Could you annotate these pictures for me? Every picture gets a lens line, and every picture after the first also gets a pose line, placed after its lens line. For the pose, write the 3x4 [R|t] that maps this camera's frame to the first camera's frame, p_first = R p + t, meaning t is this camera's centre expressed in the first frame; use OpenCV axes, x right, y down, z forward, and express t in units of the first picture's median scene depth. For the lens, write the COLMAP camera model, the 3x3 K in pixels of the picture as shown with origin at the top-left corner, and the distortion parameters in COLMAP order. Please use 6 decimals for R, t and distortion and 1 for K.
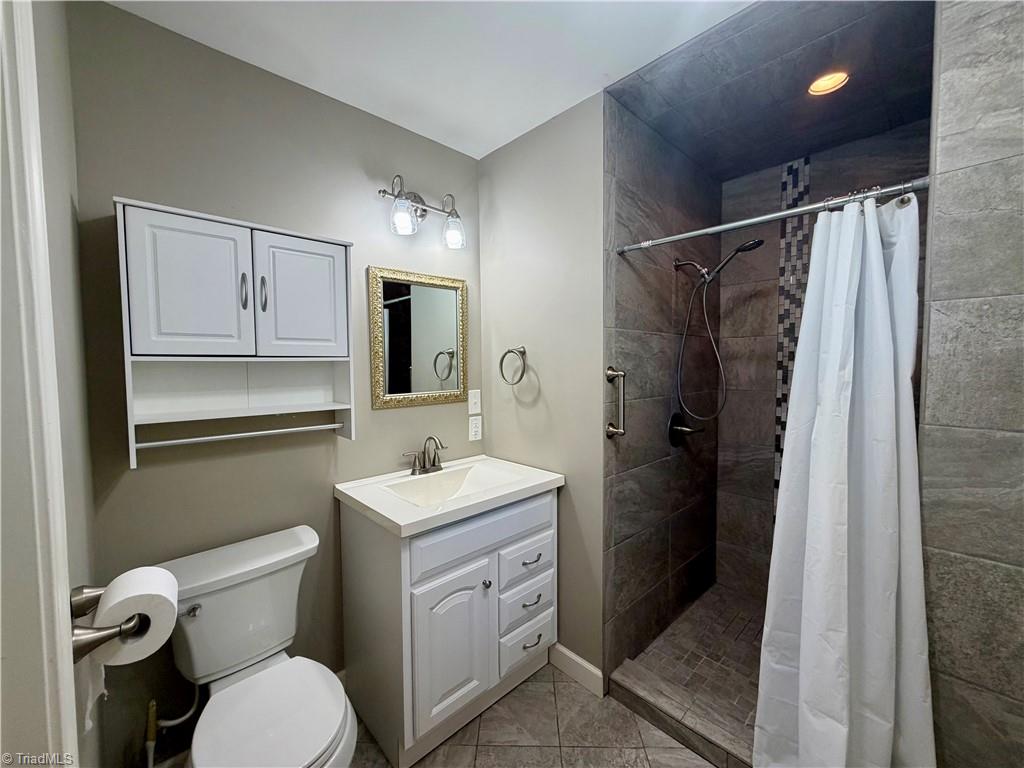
lens RADIAL K [[406.9, 0, 511.3], [0, 406.9, 384.4], [0, 0, 1]] dist [-0.001774, -0.000300]
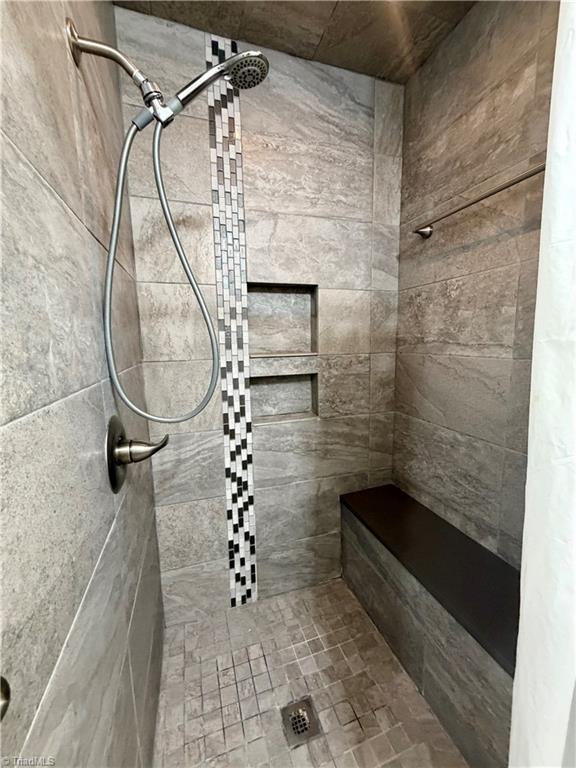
lens RADIAL K [[305.2, 0, 286.8], [0, 305.2, 381.6], [0, 0, 1]] dist [-0.001774, -0.000300]
pose [[0.425352, -0.125570, 0.896274, 0.173767], [0.058599, 0.992071, 0.111182, 0.002261], [-0.903129, 0.005229, 0.429338, 0.614184]]
